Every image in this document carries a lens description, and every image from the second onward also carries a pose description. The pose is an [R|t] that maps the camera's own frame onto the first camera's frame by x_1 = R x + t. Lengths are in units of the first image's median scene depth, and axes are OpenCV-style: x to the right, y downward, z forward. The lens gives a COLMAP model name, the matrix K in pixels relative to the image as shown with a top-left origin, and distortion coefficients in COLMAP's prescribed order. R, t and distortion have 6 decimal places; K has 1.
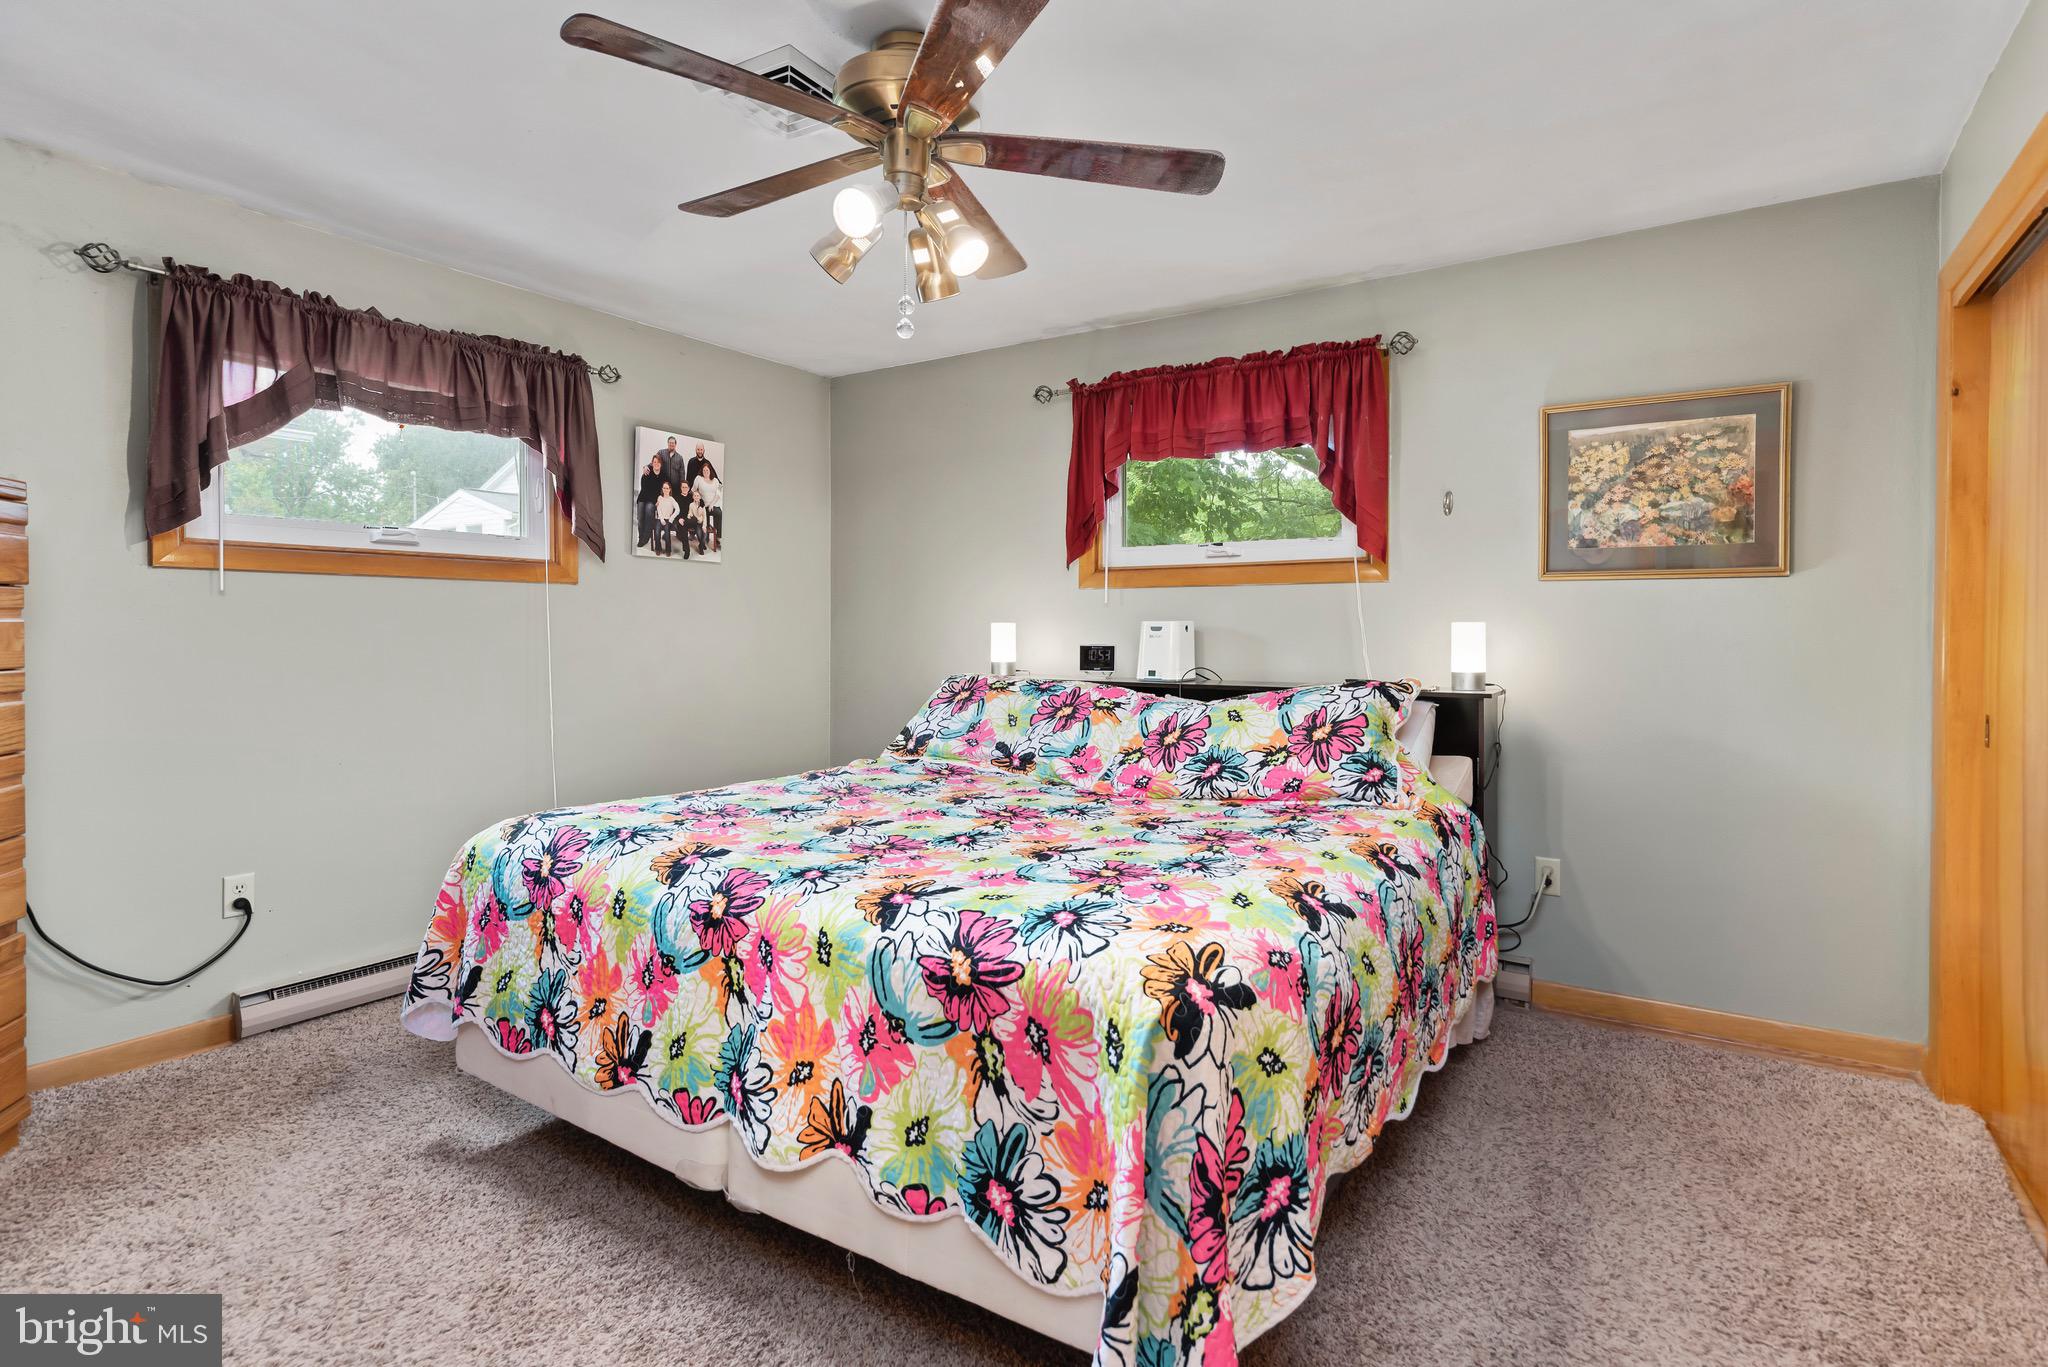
lens RADIAL K [[989.1, 0, 1045.7], [0, 989.1, 679.9], [0, 0, 1]] dist [-0.000621, 0.000163]
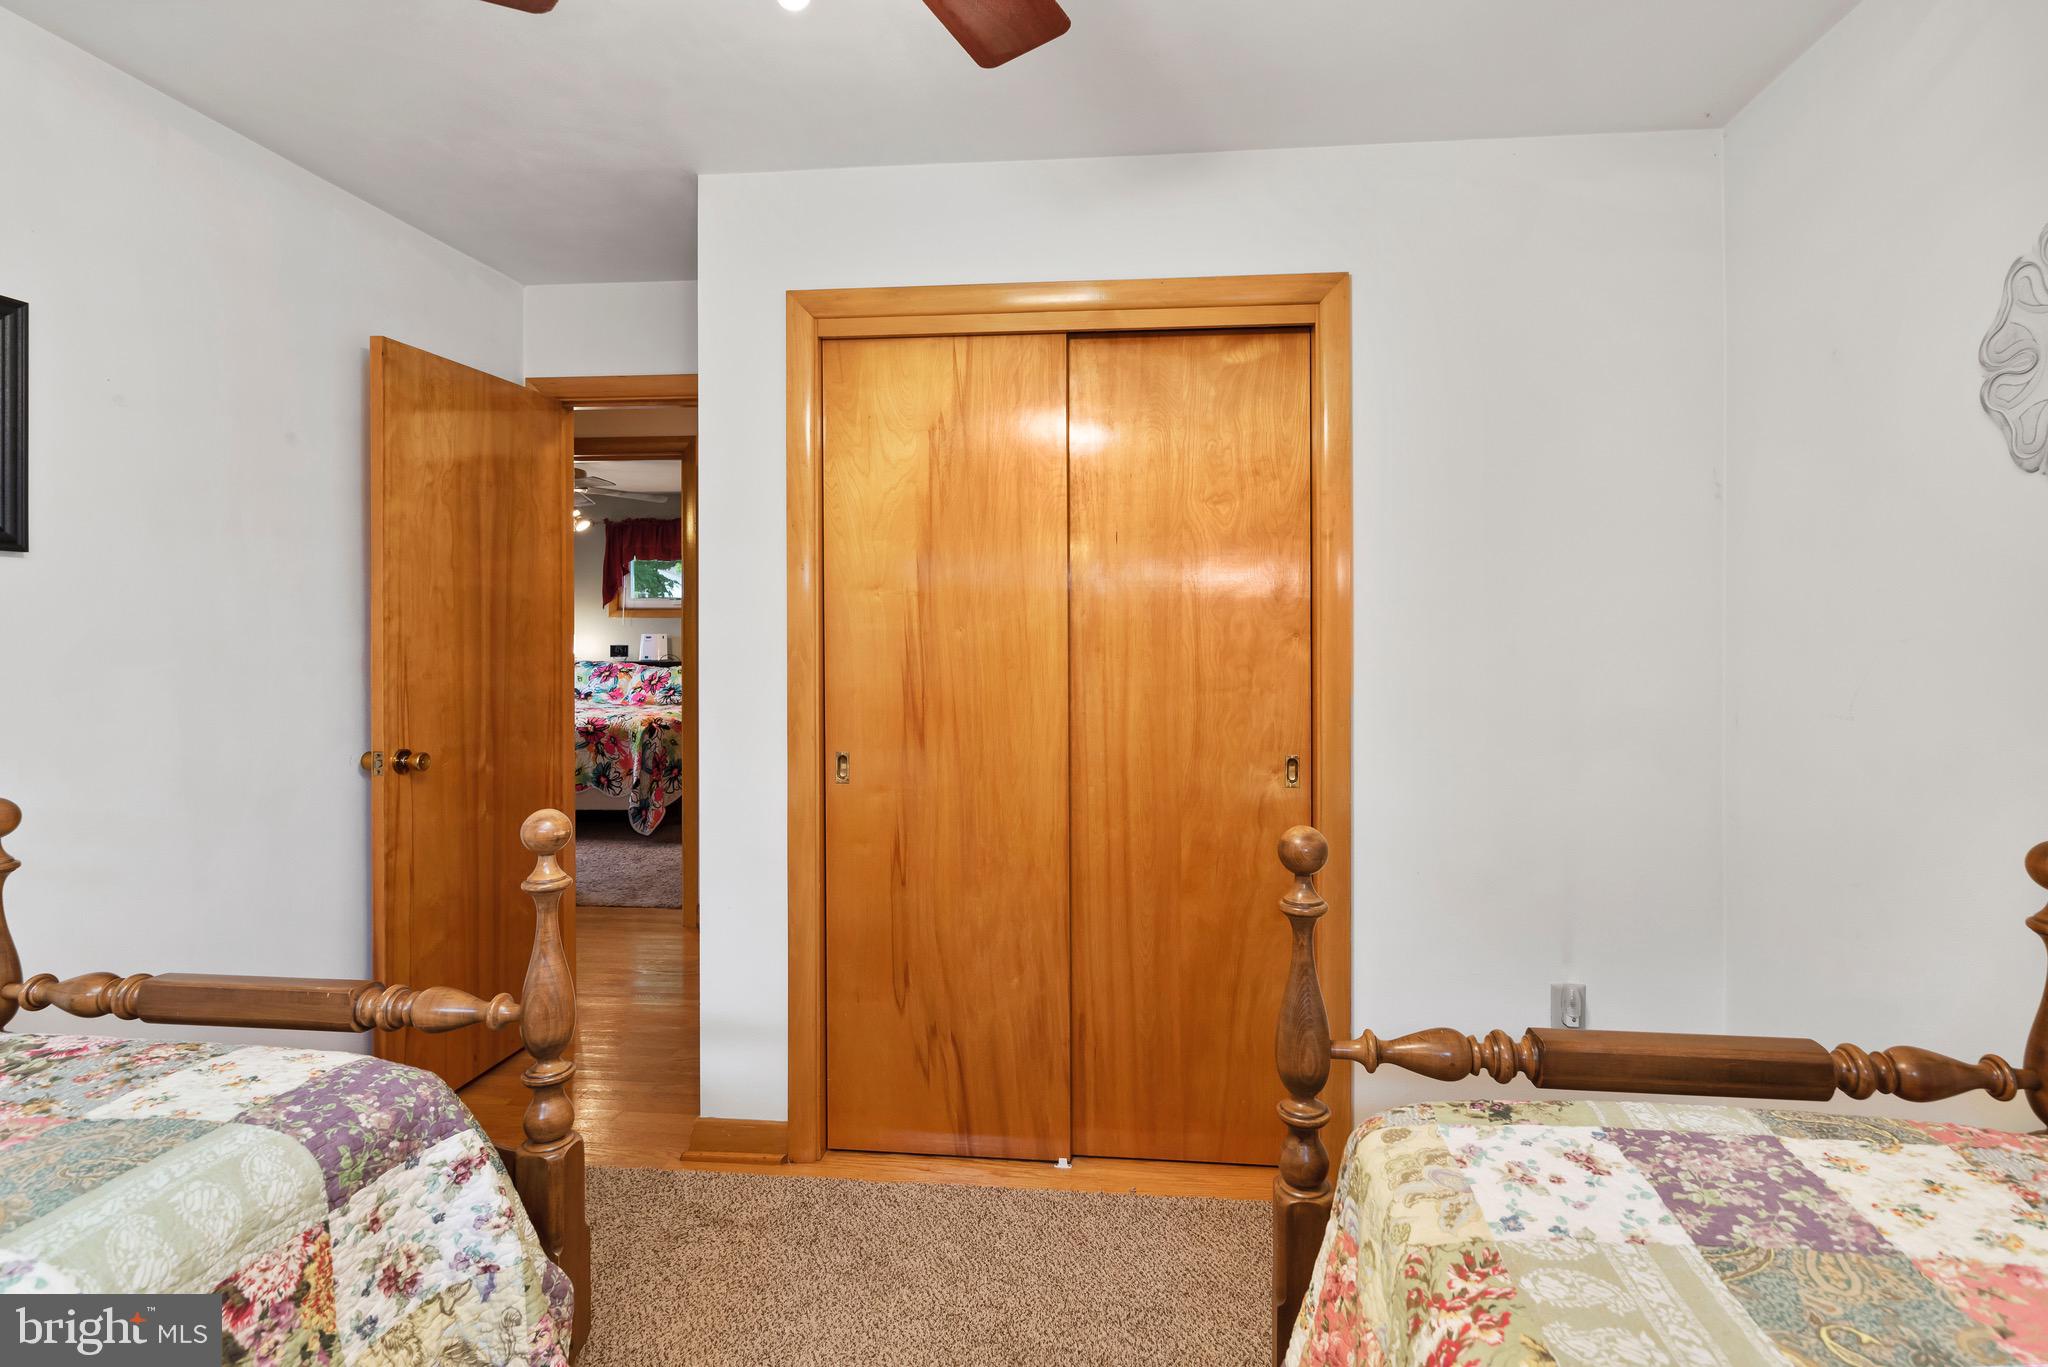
lens RADIAL K [[989.1, 0, 1045.7], [0, 989.1, 679.9], [0, 0, 1]] dist [-0.000621, 0.000163]
pose [[0.887126, -0.006985, 0.461474, -0.141876], [0.008657, 0.999961, -0.001507, 0.061794], [-0.461446, 0.005332, 0.887152, -1.592461]]
